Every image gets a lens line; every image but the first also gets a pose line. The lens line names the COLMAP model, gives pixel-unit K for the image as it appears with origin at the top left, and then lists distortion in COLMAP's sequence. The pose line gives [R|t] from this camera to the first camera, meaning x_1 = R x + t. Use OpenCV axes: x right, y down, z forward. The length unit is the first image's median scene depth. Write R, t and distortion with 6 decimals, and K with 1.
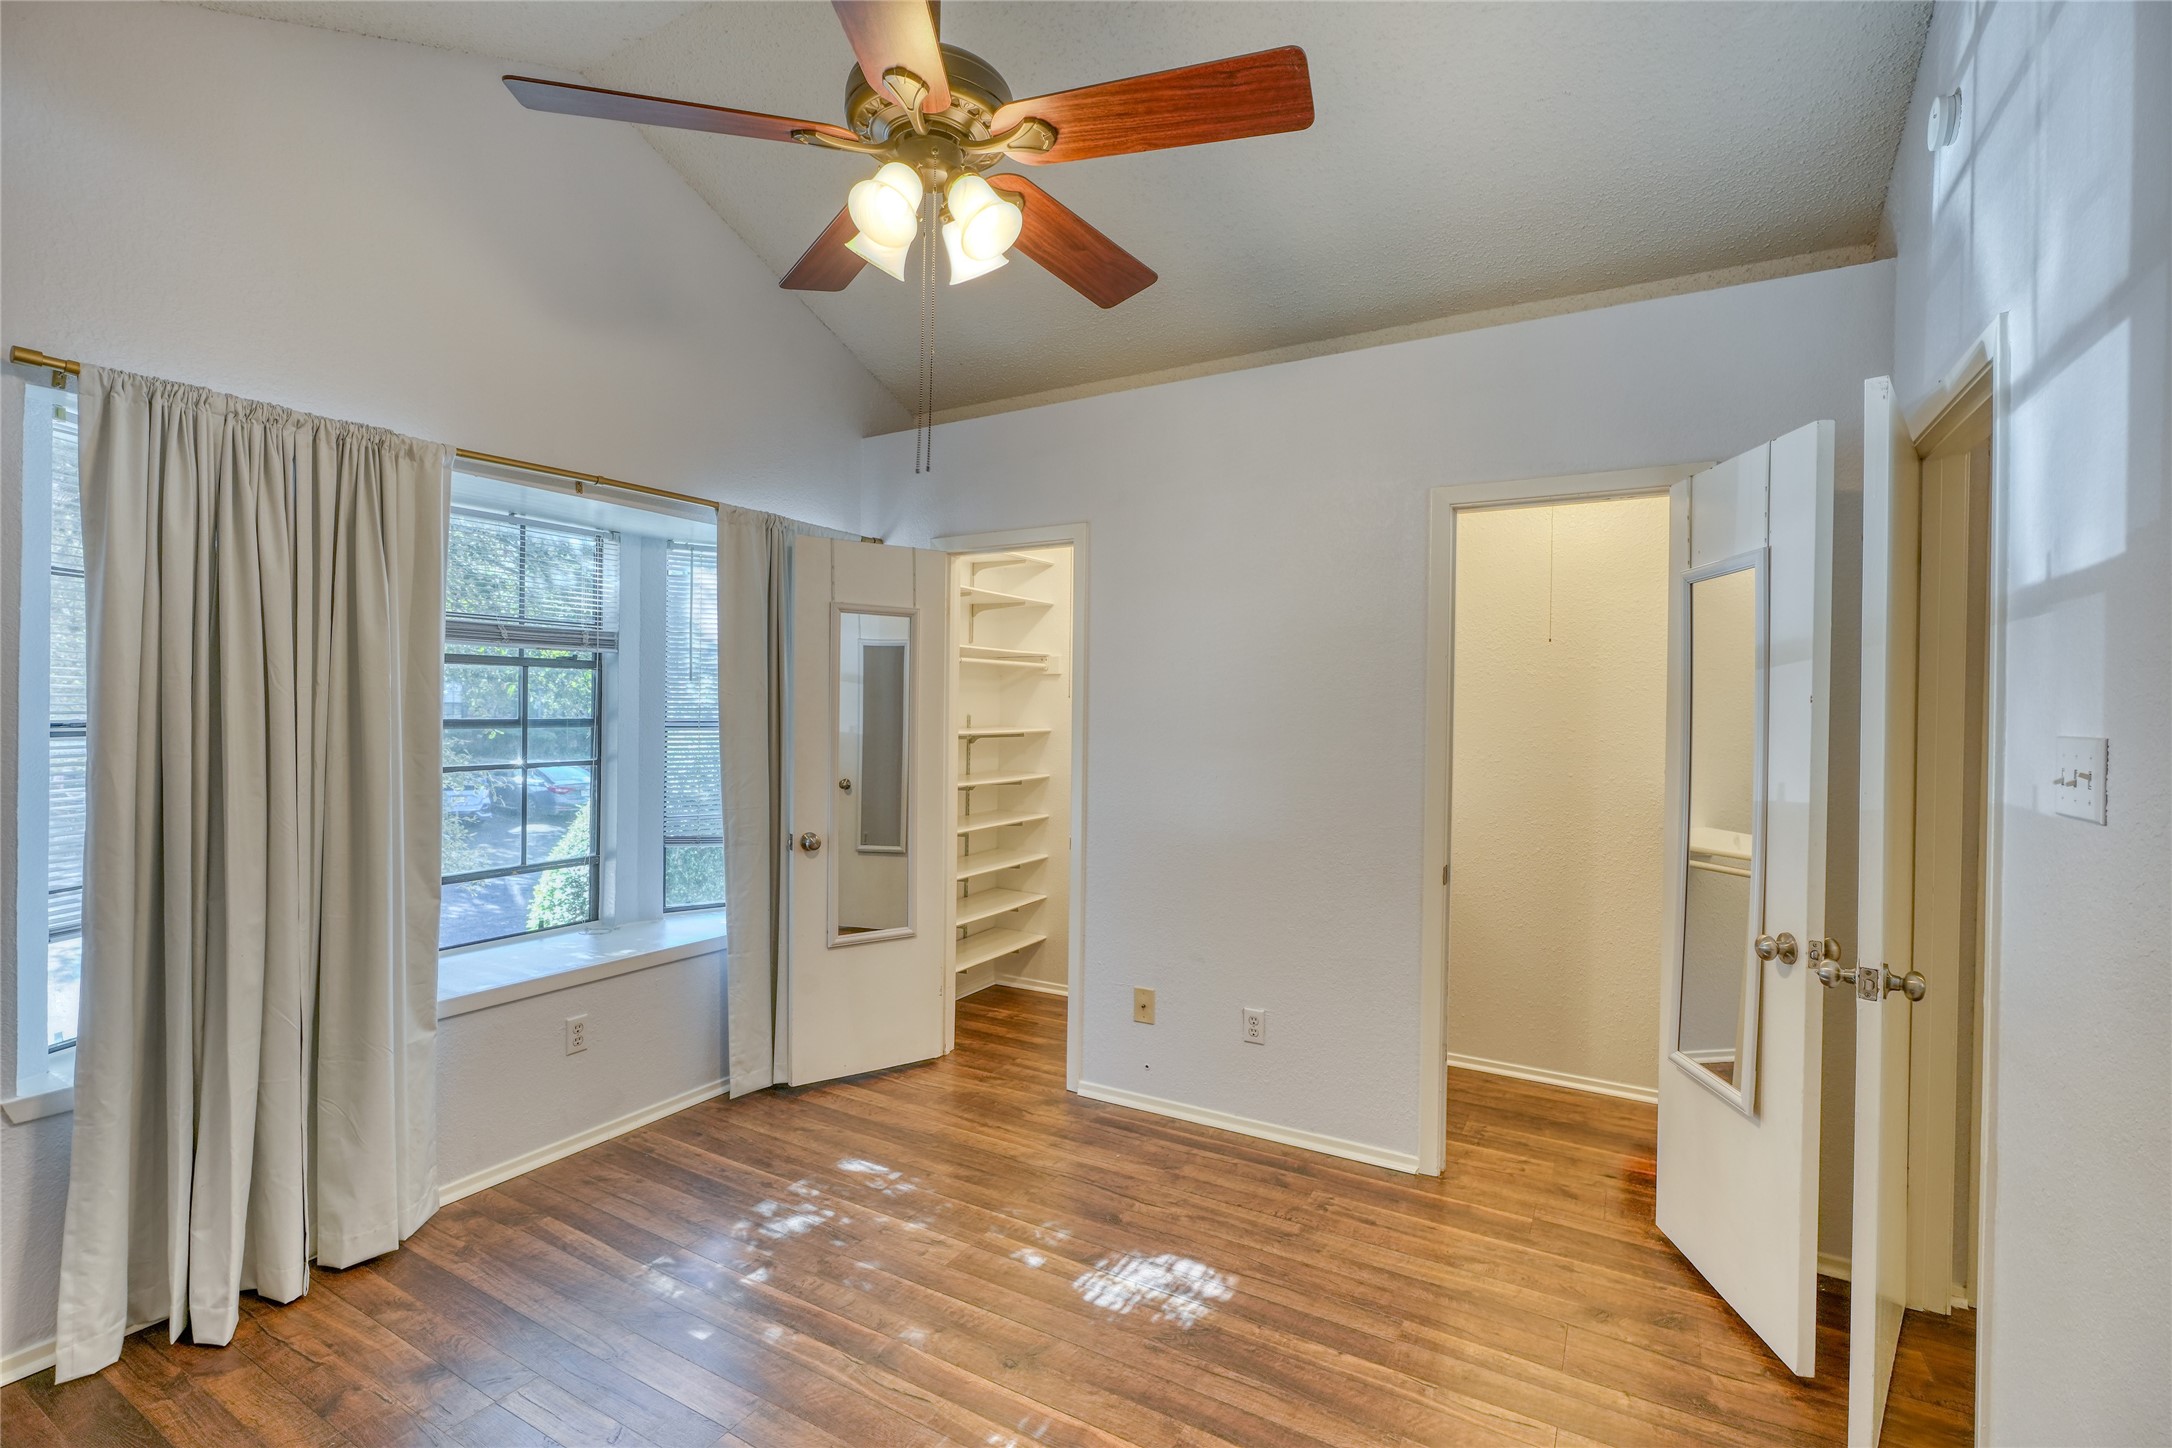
lens RADIAL K [[978.9, 0, 1080.8], [0, 978.9, 721.6], [0, 0, 1]] dist [0.001518, 0.000765]
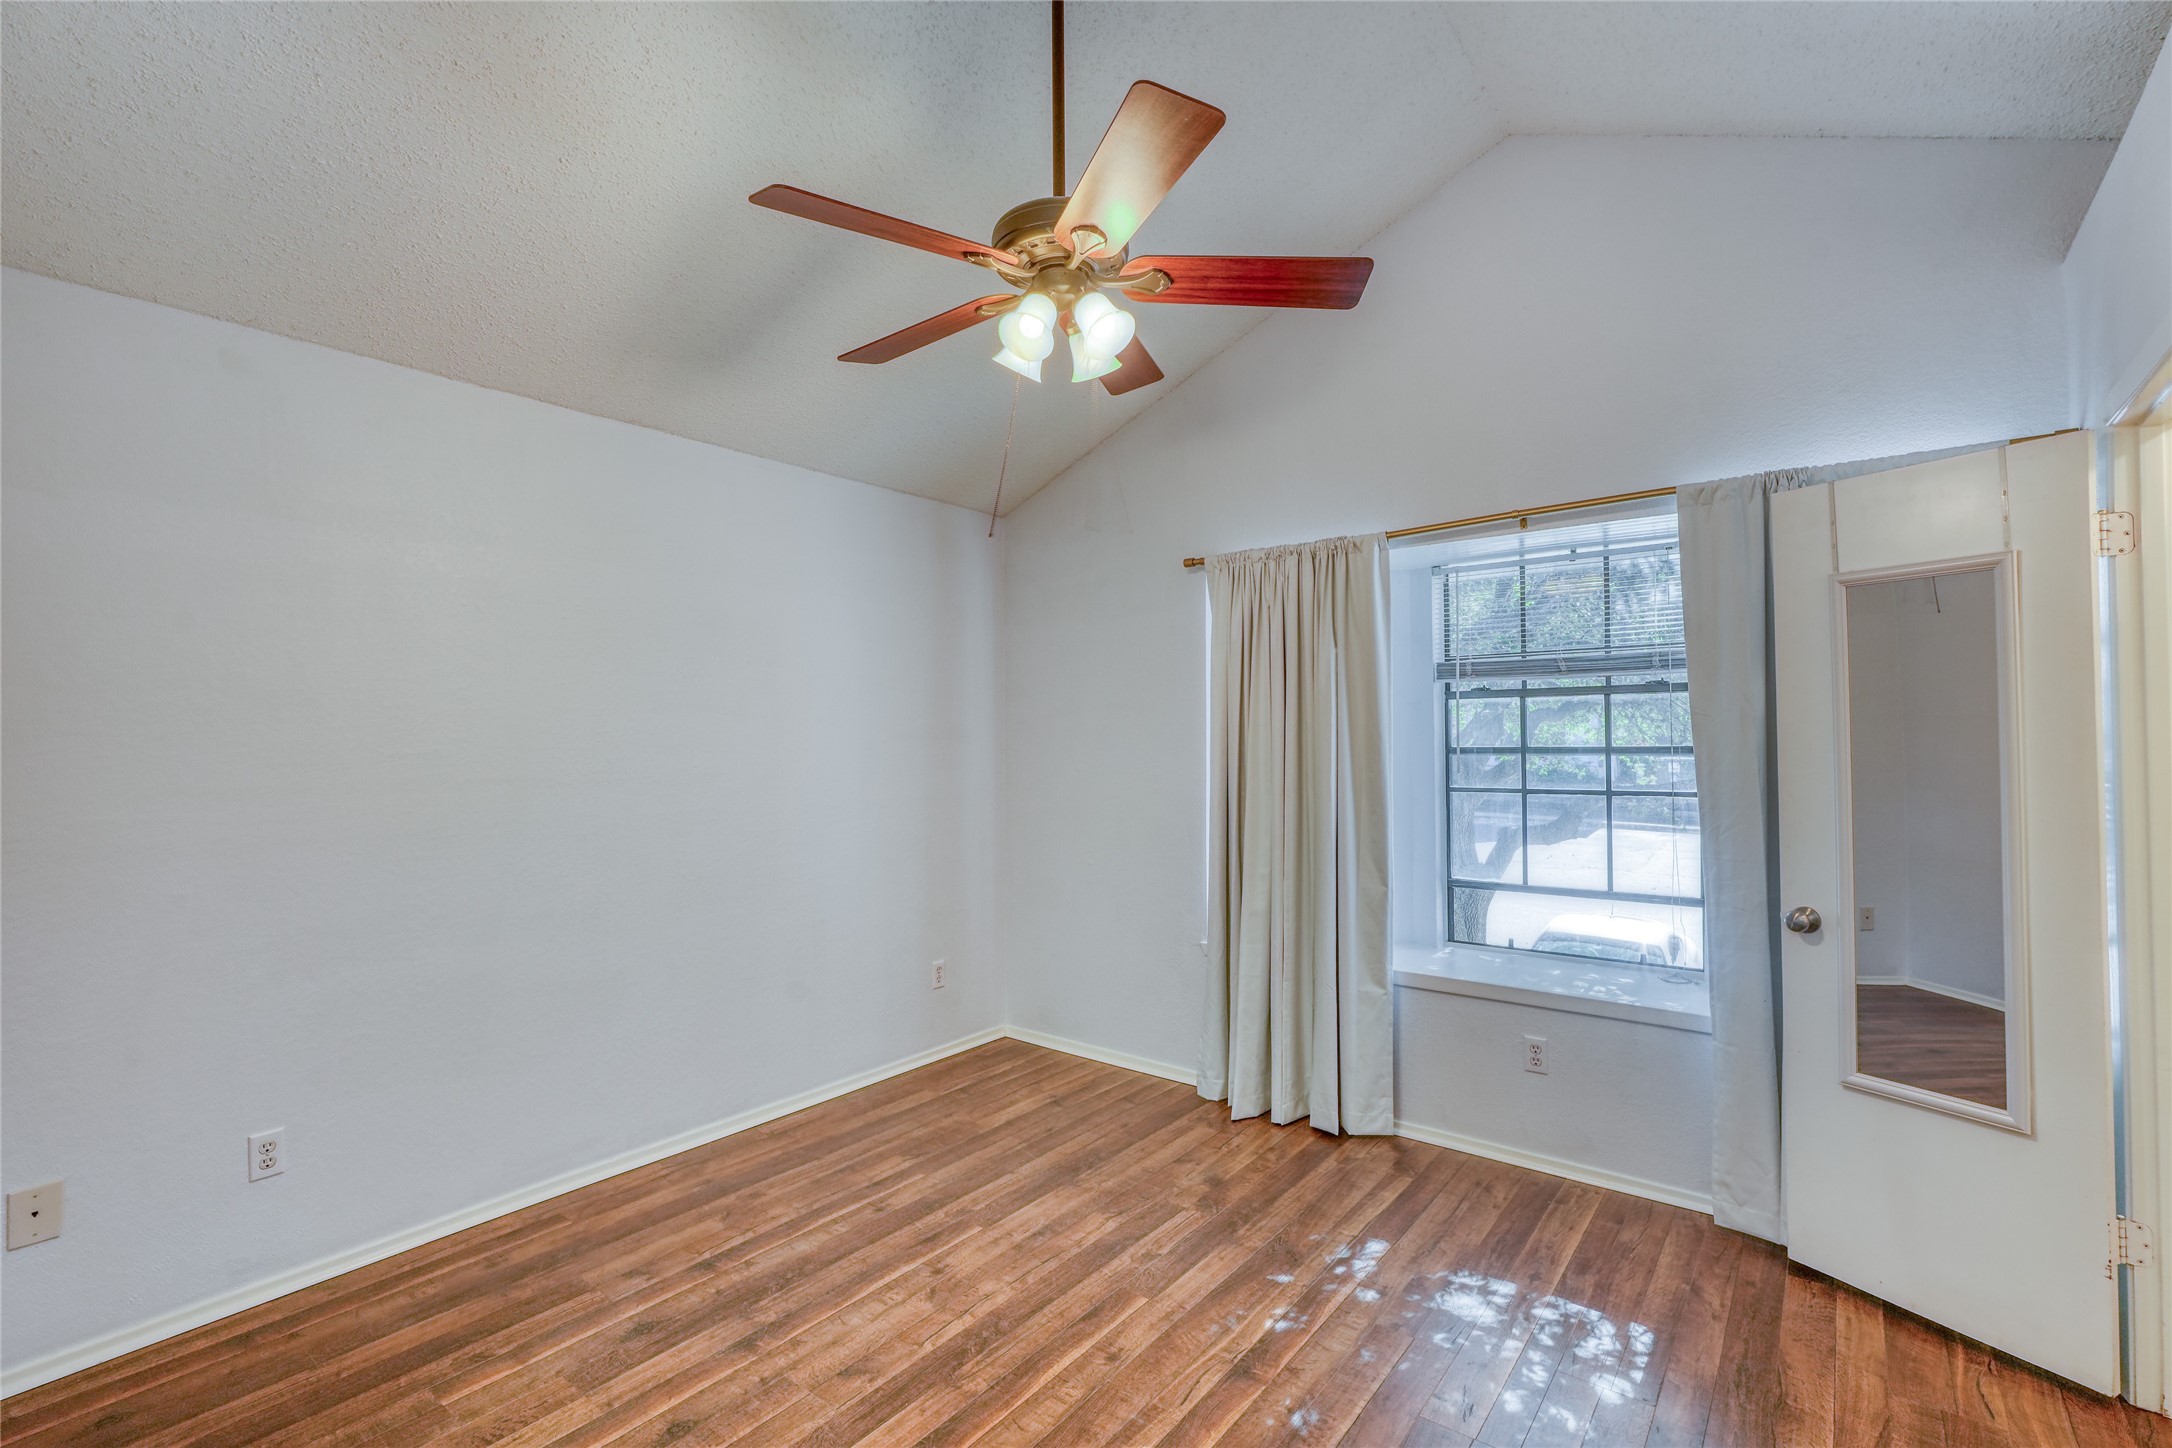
lens RADIAL K [[976.3, 0, 1051.4], [0, 976.3, 720.2], [0, 0, 1]] dist [-0.000709, -0.000119]
pose [[-0.154888, -0.026842, -0.987567, 0.575804], [-0.005304, 0.999639, -0.026339, -0.000127], [0.987918, 0.001158, -0.154975, 0.653188]]
